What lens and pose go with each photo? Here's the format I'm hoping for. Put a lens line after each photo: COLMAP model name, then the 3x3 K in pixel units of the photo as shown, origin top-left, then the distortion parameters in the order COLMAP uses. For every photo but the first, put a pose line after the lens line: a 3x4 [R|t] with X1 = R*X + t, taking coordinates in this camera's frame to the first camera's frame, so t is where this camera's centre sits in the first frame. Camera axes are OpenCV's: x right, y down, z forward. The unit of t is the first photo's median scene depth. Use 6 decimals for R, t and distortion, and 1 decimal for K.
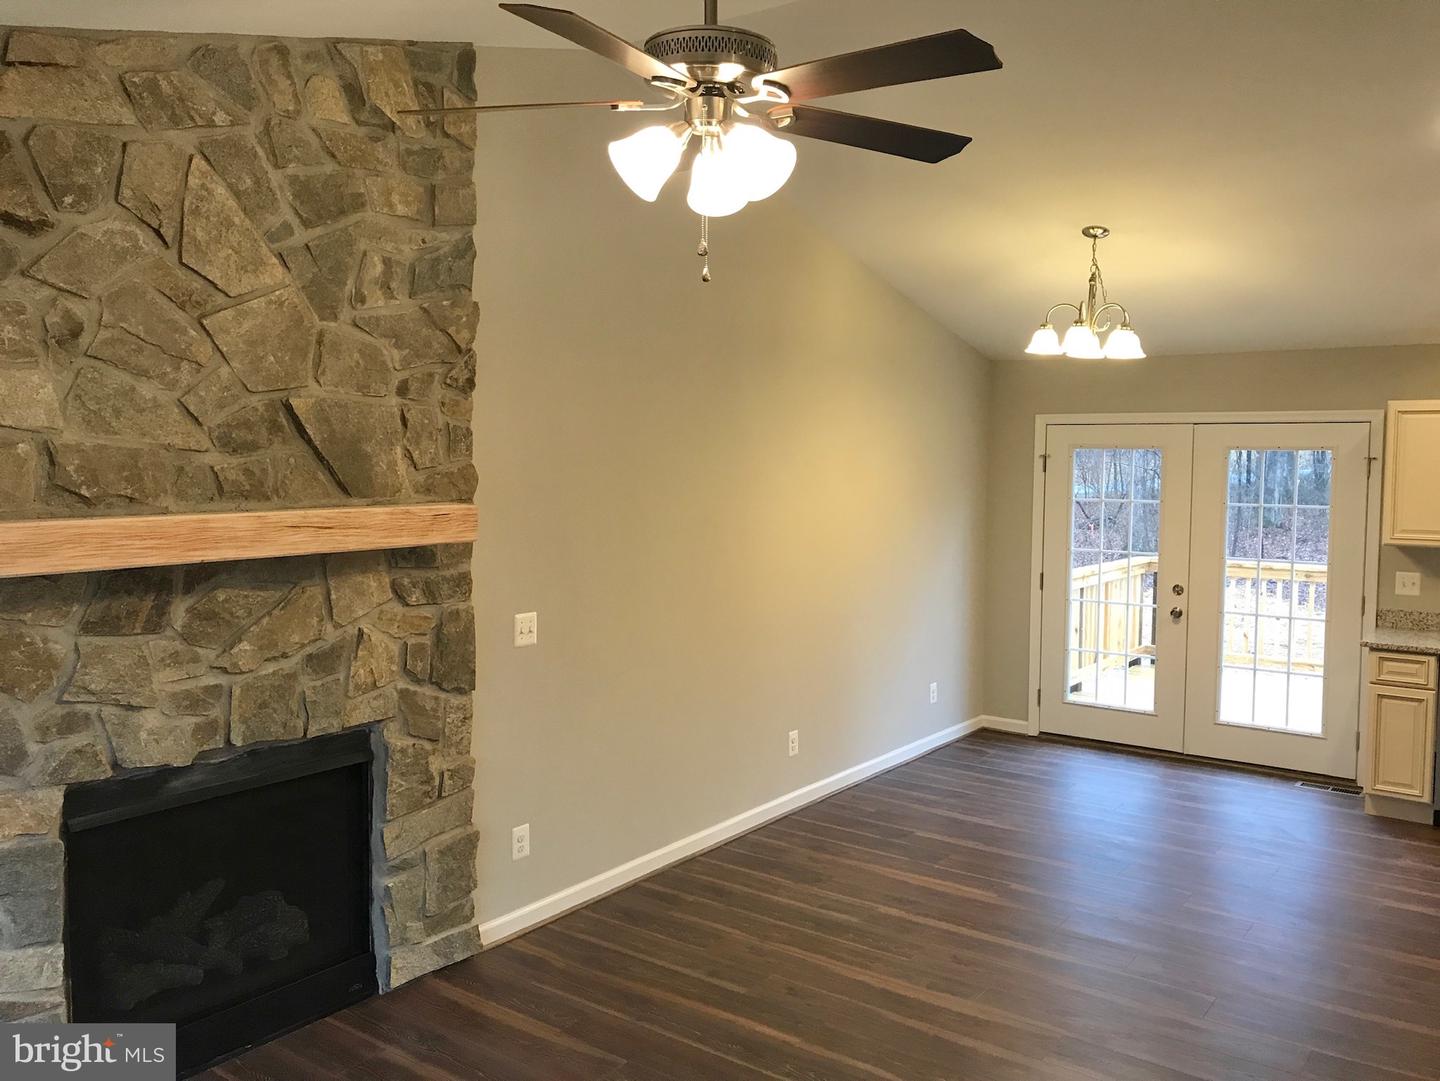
lens RADIAL K [[1172.0, 0, 715.4], [0, 1172.0, 532.3], [0, 0, 1]] dist [0.024943, -0.019663]
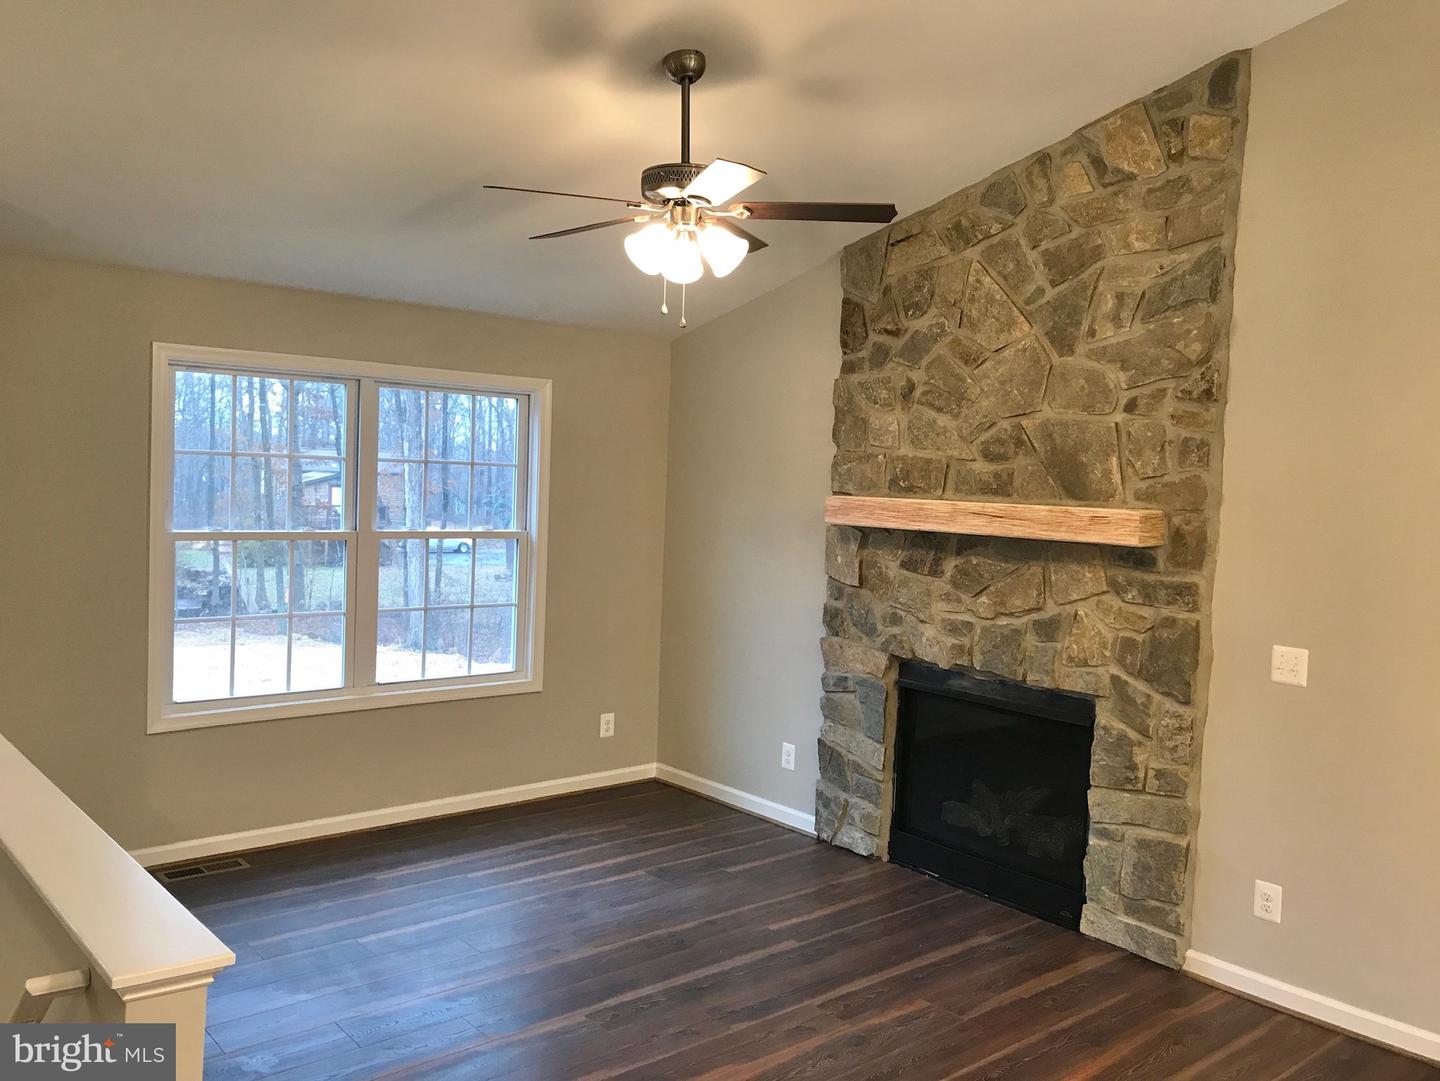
lens RADIAL K [[1172.0, 0, 716.6], [0, 1172.0, 533.5], [0, 0, 1]] dist [0.024943, -0.019663]
pose [[-0.225998, 0.037241, -0.973416, 0.959362], [-0.100578, 0.993036, 0.061342, -0.032258], [0.968922, 0.111768, -0.220678, 0.923671]]
